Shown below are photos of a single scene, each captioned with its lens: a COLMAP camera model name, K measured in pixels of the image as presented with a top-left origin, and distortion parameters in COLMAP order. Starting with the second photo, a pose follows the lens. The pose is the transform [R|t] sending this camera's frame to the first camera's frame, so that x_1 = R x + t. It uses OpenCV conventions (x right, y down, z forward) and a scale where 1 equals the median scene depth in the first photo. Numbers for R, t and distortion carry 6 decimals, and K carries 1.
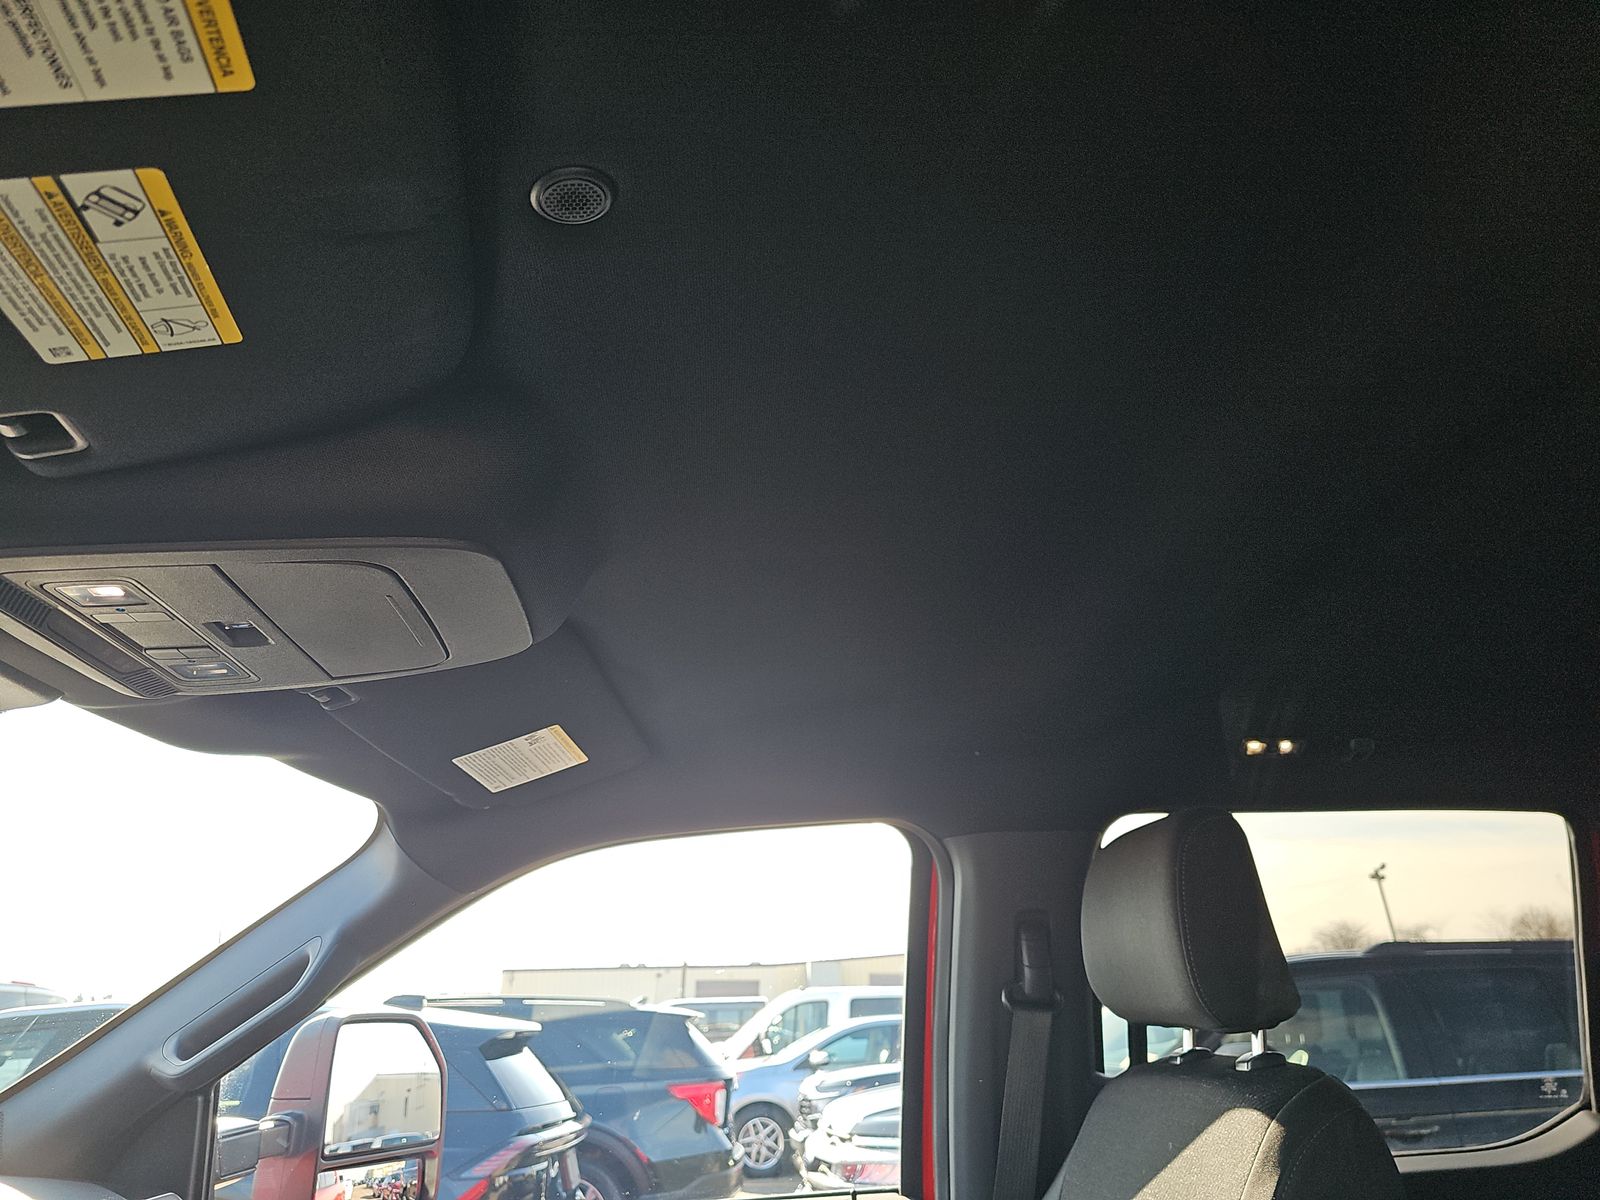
lens RADIAL K [[1000.8, 0, 803.4], [0, 1000.8, 590.1], [0, 0, 1]] dist [0.005786, 0.000982]
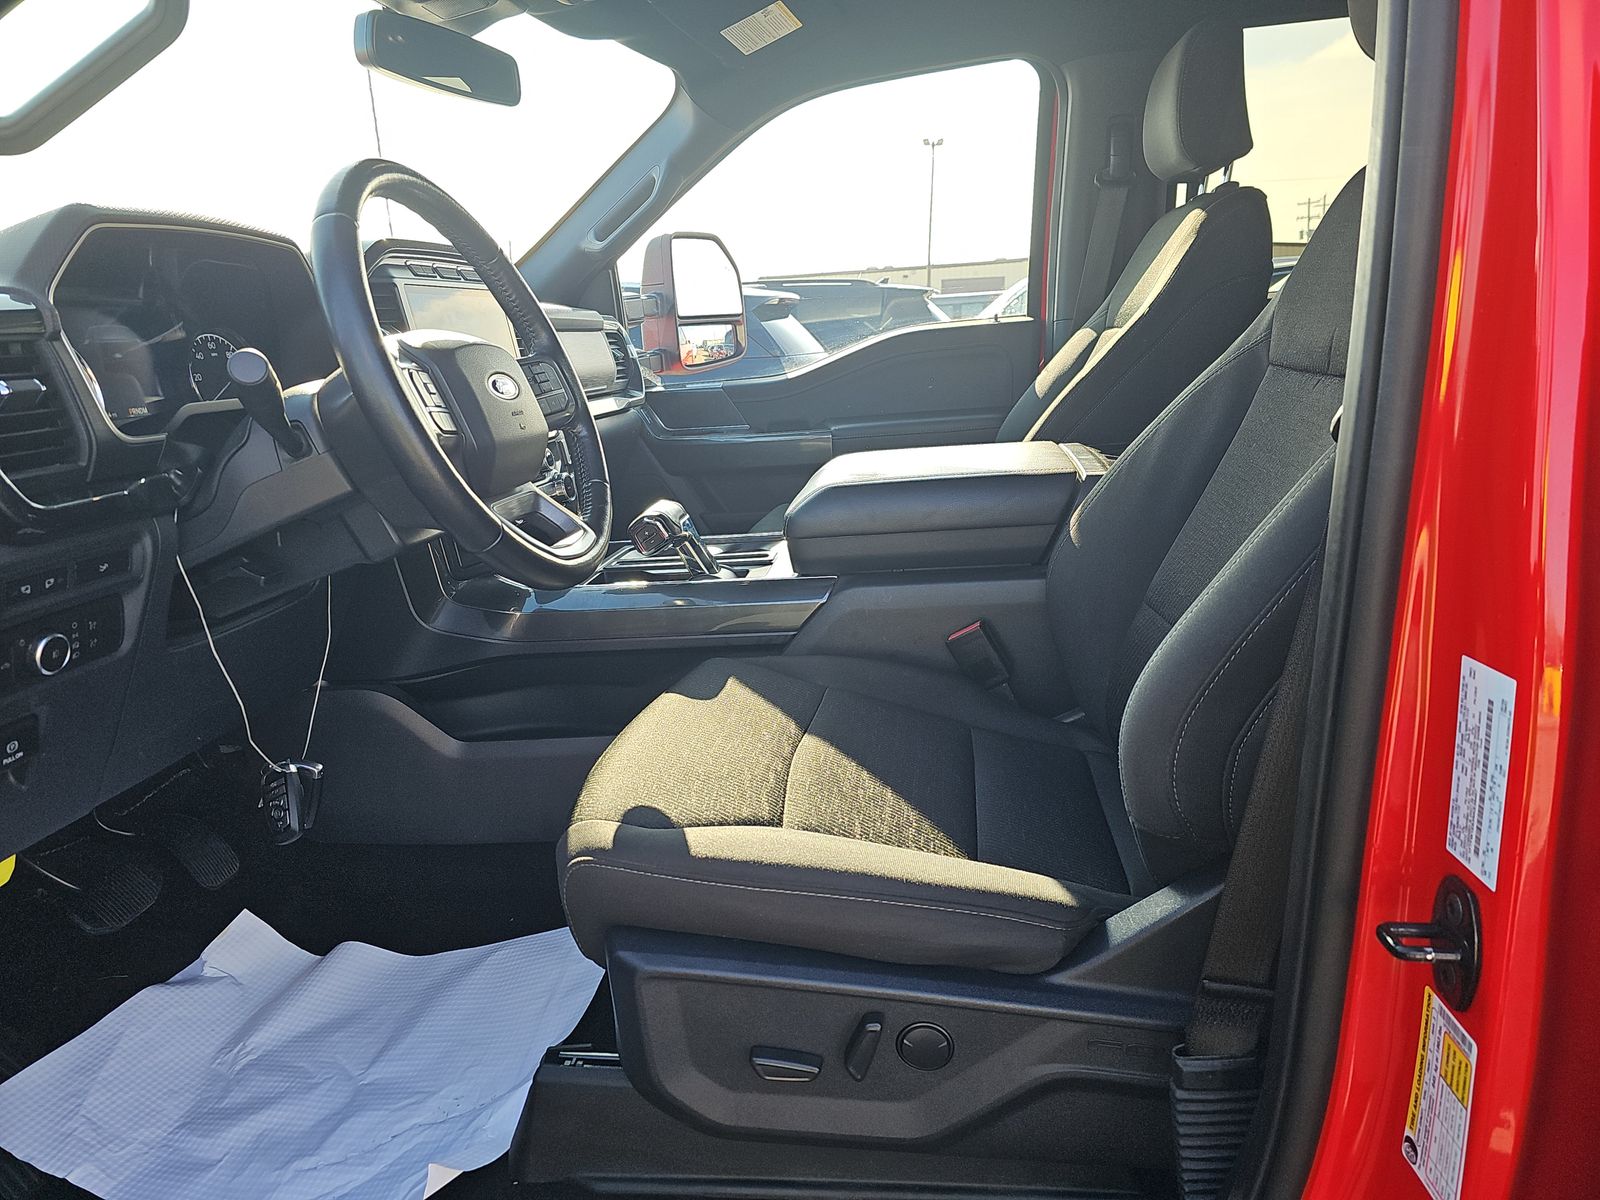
lens RADIAL K [[1000.8, 0, 803.4], [0, 1000.8, 590.1], [0, 0, 1]] dist [0.005786, 0.000982]
pose [[0.972738, 0.028145, -0.230193, 0.141032], [0.121281, 0.784310, 0.608399, -0.074216], [0.197666, -0.619731, 0.759514, -0.607394]]
